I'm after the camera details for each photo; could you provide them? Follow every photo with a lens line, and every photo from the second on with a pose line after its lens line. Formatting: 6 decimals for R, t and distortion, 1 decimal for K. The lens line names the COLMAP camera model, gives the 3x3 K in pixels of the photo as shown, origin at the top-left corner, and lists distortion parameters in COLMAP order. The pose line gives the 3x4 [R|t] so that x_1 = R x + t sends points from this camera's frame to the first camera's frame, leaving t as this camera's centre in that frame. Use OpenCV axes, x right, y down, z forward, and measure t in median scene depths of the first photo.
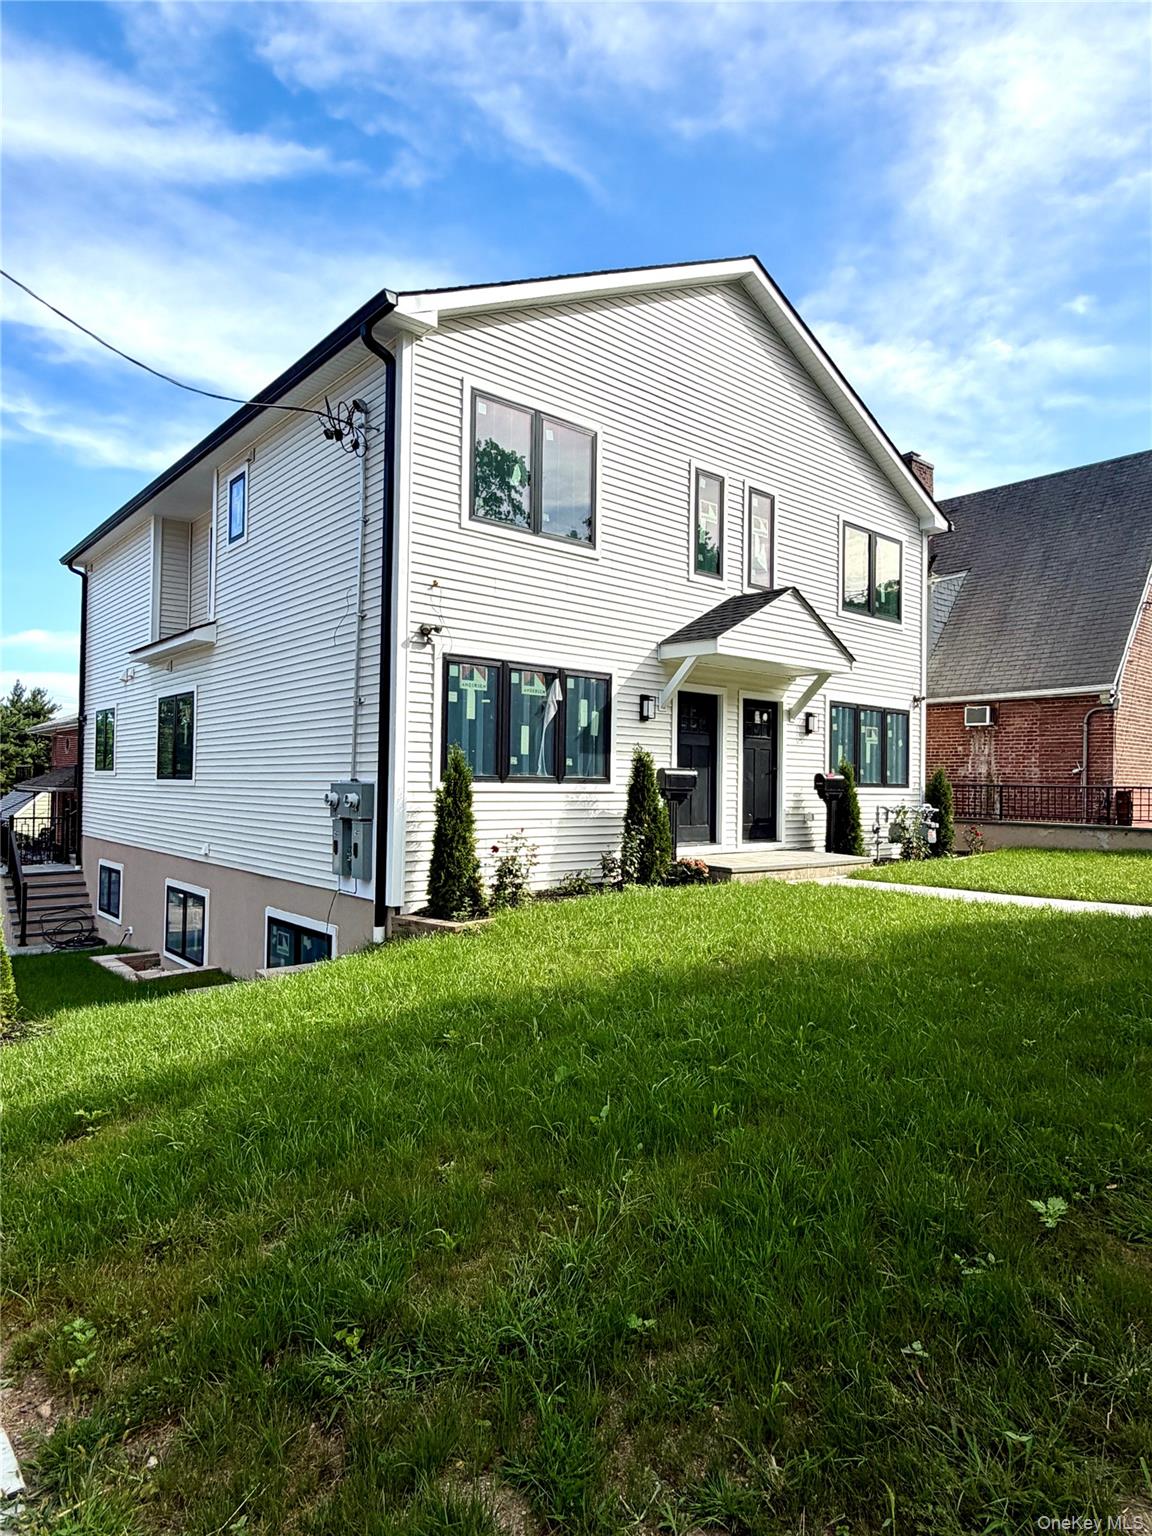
lens RADIAL K [[906.4, 0, 576.5], [0, 906.4, 768.6], [0, 0, 1]] dist [-0.005463, -0.000427]
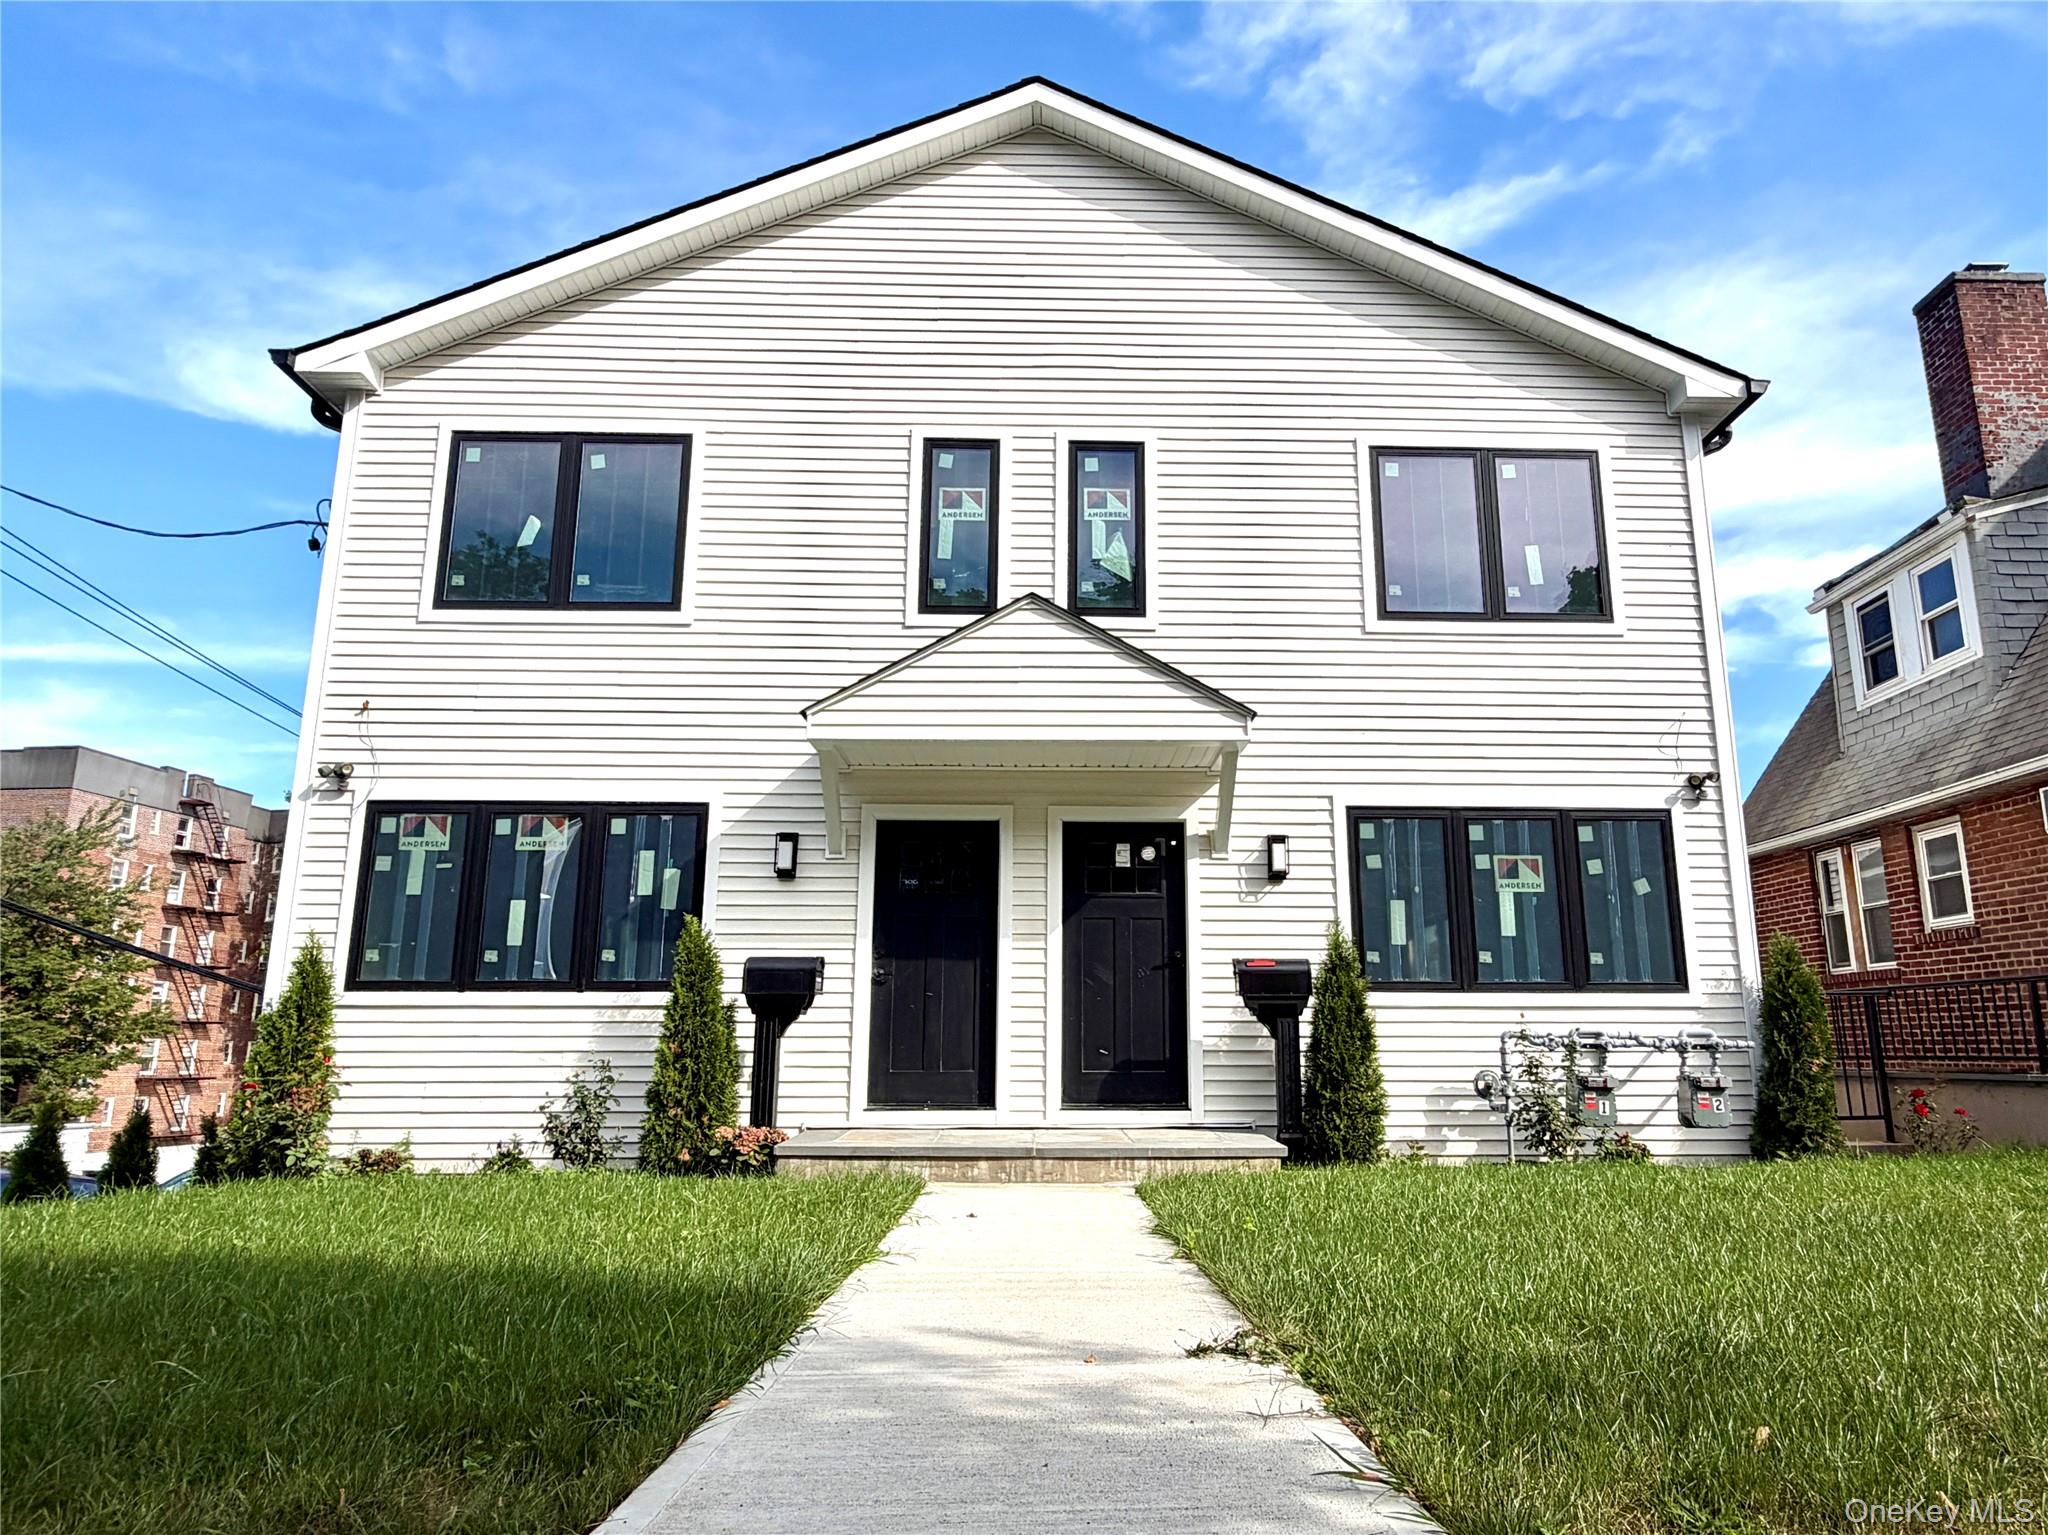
lens RADIAL K [[1120.0, 0, 1025.8], [0, 1120.0, 776.9], [0, 0, 1]] dist [-0.014577, -0.000722]
pose [[0.777565, -0.132351, -0.614716, 0.596208], [0.020555, 0.982425, -0.185521, 0.017091], [0.628467, 0.131619, 0.766620, 0.515401]]
